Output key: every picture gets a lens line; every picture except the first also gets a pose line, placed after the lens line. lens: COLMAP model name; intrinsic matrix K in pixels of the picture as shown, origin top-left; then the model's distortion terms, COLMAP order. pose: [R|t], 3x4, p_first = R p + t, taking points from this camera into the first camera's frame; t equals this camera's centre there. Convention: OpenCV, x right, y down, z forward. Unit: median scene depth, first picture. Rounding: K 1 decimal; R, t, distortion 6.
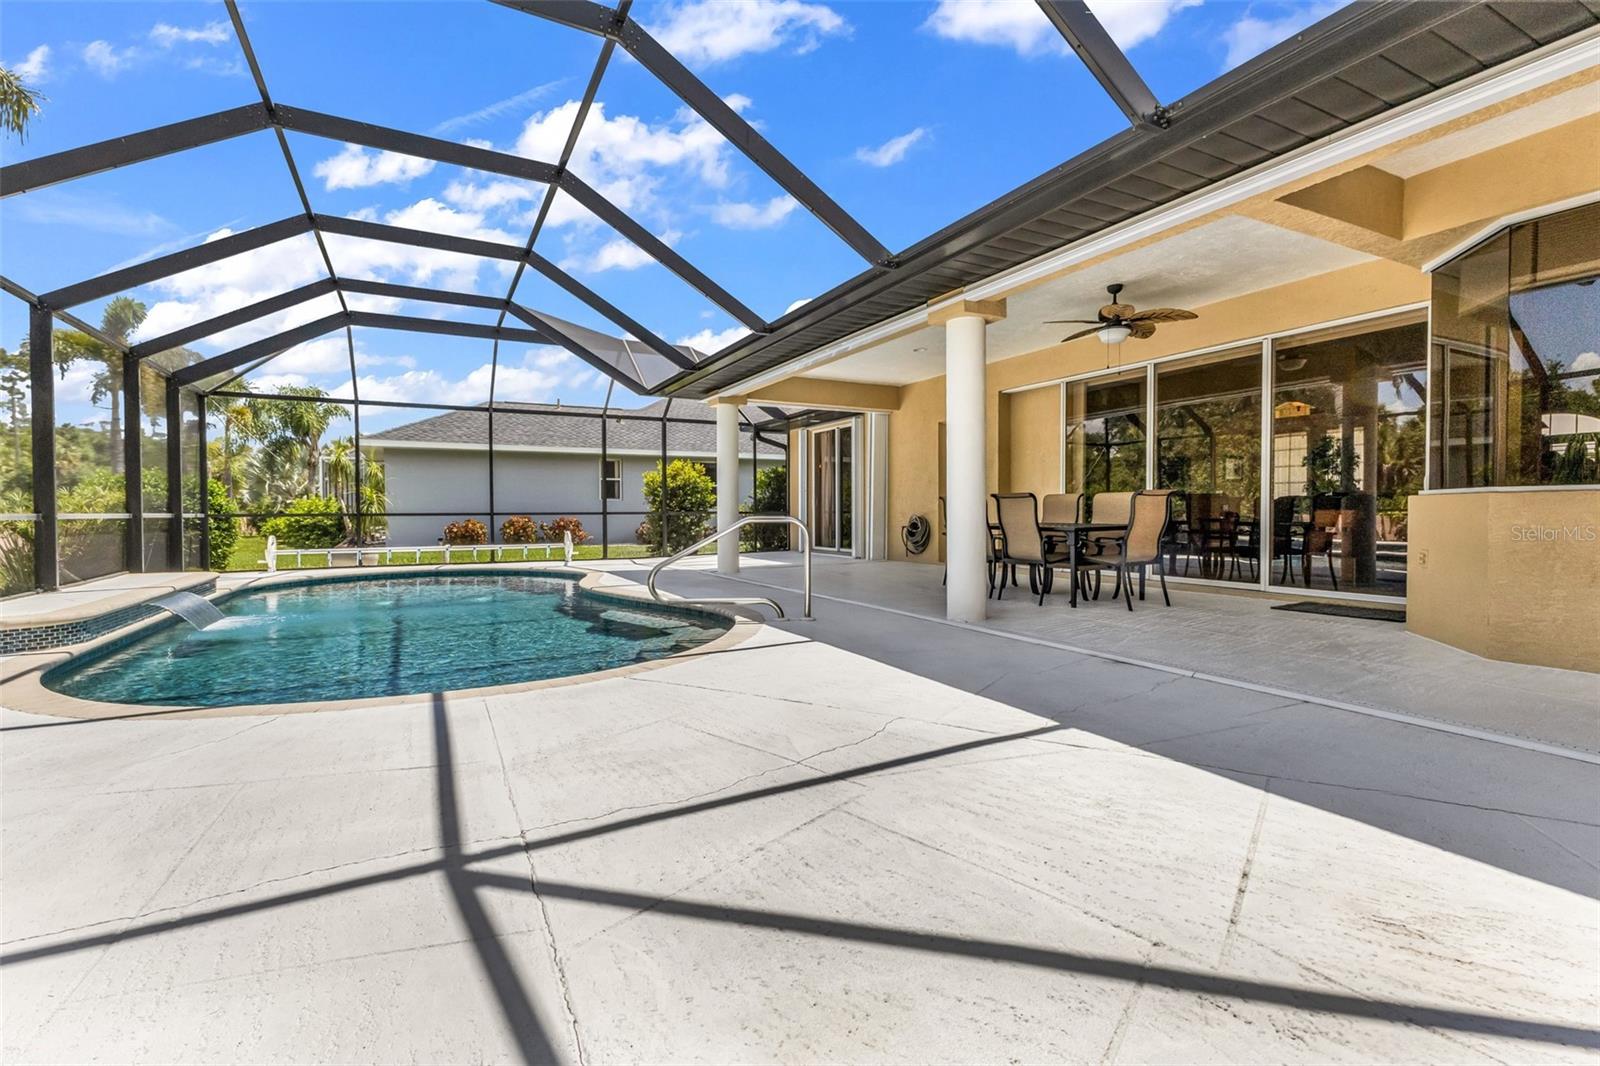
lens RADIAL K [[704.6, 0, 821.6], [0, 704.6, 523.8], [0, 0, 1]] dist [0.009087, -0.000069]
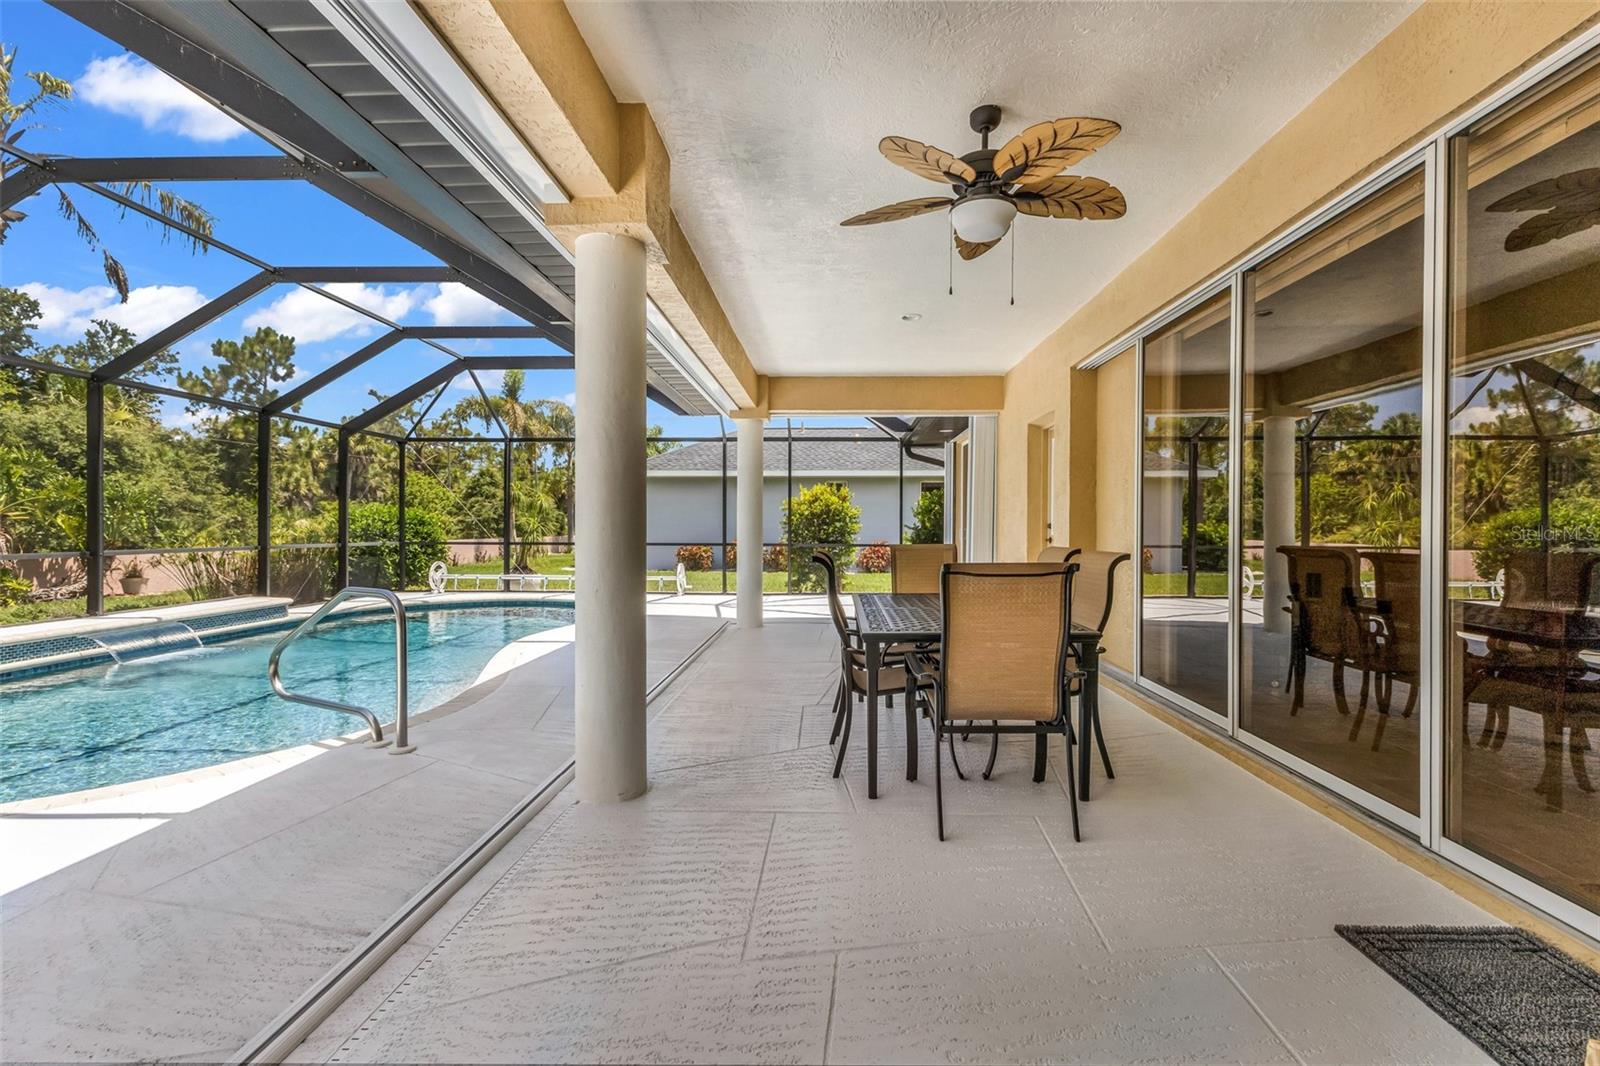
lens RADIAL K [[702.5, 0, 817.1], [0, 702.5, 529.6], [0, 0, 1]] dist [0.011675, -0.000210]
pose [[0.856840, 0.011767, -0.515448, 0.356833], [-0.018926, 0.999784, -0.008638, -0.037682], [0.515235, 0.017157, 0.856877, 0.371663]]
